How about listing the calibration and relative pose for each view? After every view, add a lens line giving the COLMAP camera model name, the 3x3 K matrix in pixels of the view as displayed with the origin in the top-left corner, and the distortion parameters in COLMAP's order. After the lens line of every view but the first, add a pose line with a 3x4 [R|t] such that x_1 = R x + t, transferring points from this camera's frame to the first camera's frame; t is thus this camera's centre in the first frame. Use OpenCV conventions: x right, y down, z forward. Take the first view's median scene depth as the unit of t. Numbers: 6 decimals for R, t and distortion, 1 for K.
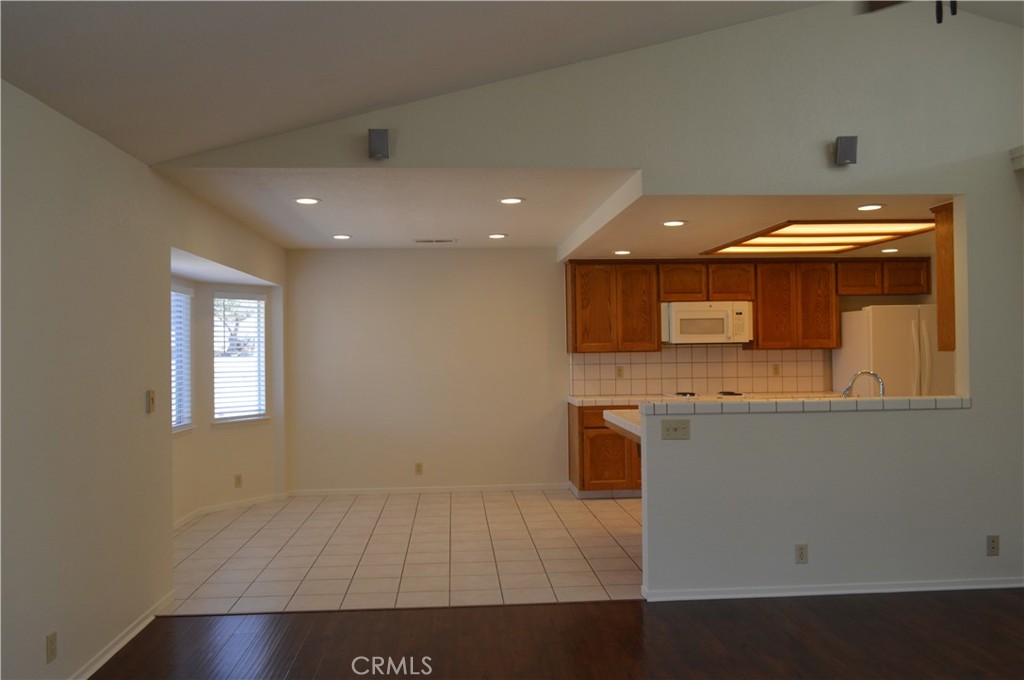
lens RADIAL K [[810.4, 0, 512.0], [0, 810.4, 340.0], [0, 0, 1]] dist [-0.012512, 0.005927]
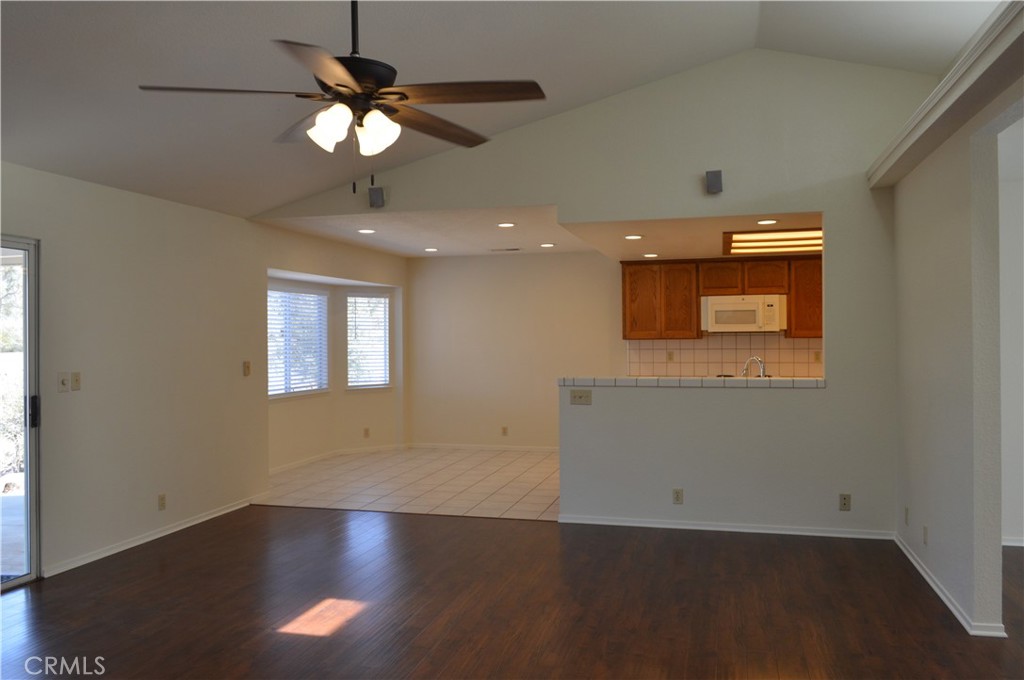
lens RADIAL K [[810.4, 0, 512.0], [0, 810.4, 340.0], [0, 0, 1]] dist [-0.012512, 0.005927]
pose [[0.944886, 0.008198, -0.327296, 0.308390], [-0.001929, 0.999809, 0.019474, -0.006183], [0.327393, -0.017769, 0.944721, -0.178328]]
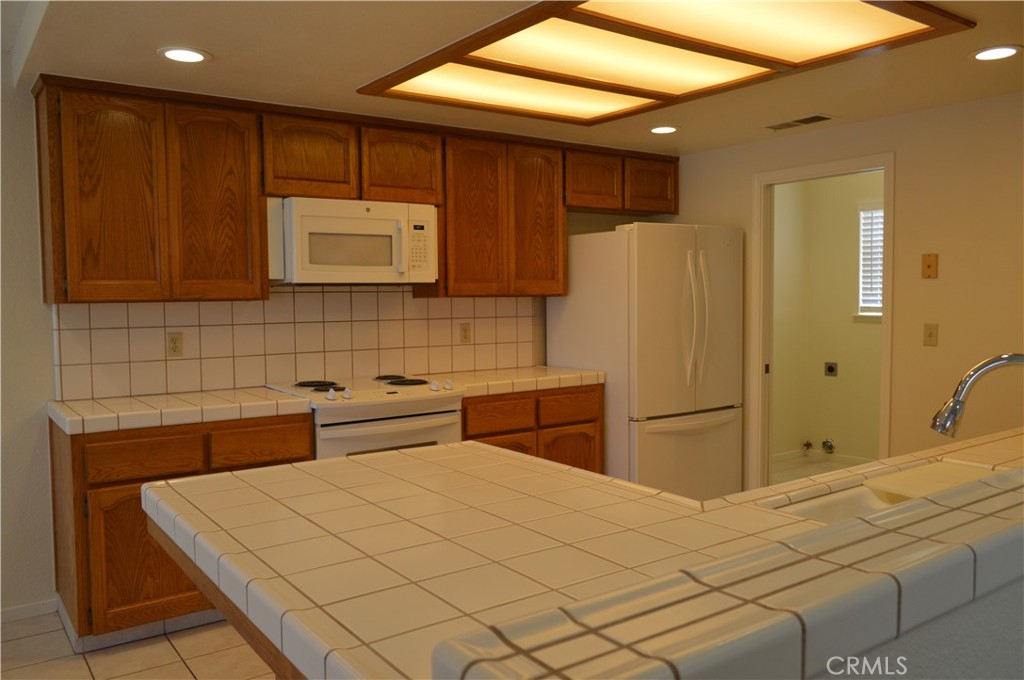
lens RADIAL K [[810.4, 0, 512.0], [0, 810.4, 340.0], [0, 0, 1]] dist [-0.012512, 0.005927]
pose [[0.852985, -0.023245, 0.521418, 0.057263], [-0.008862, 0.998219, 0.058999, 0.008260], [-0.521861, -0.054946, 0.851259, 0.517200]]
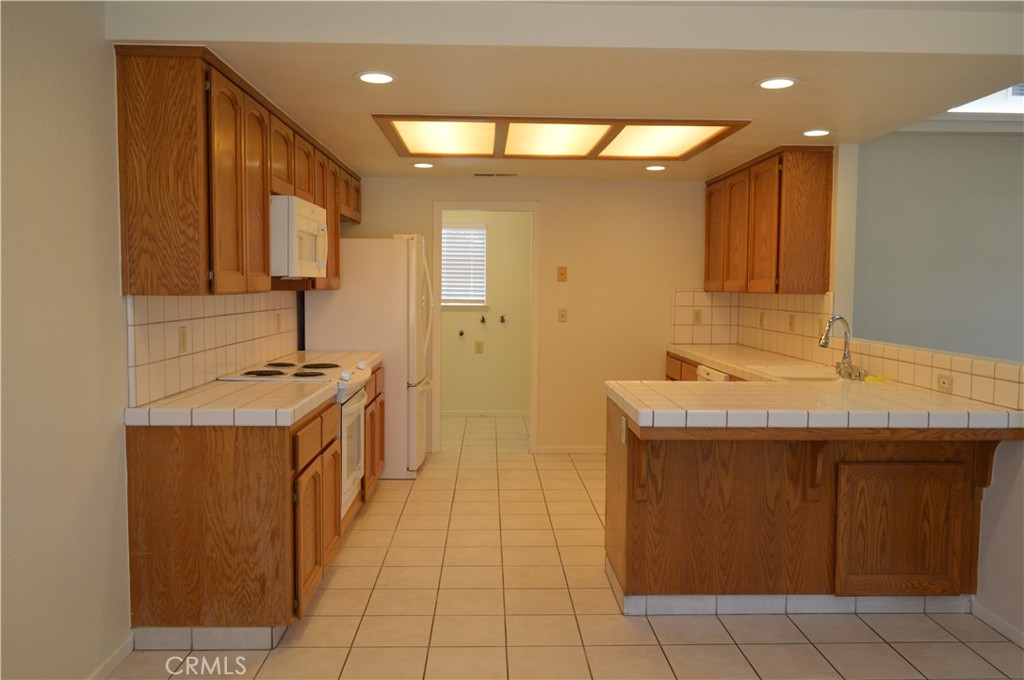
lens RADIAL K [[810.4, 0, 512.0], [0, 810.4, 340.0], [0, 0, 1]] dist [-0.012512, 0.005927]
pose [[0.037812, -0.052015, 0.997930, -0.304401], [-0.018157, 0.998444, 0.052730, 0.014503], [-0.999120, -0.020113, 0.036809, 0.833018]]
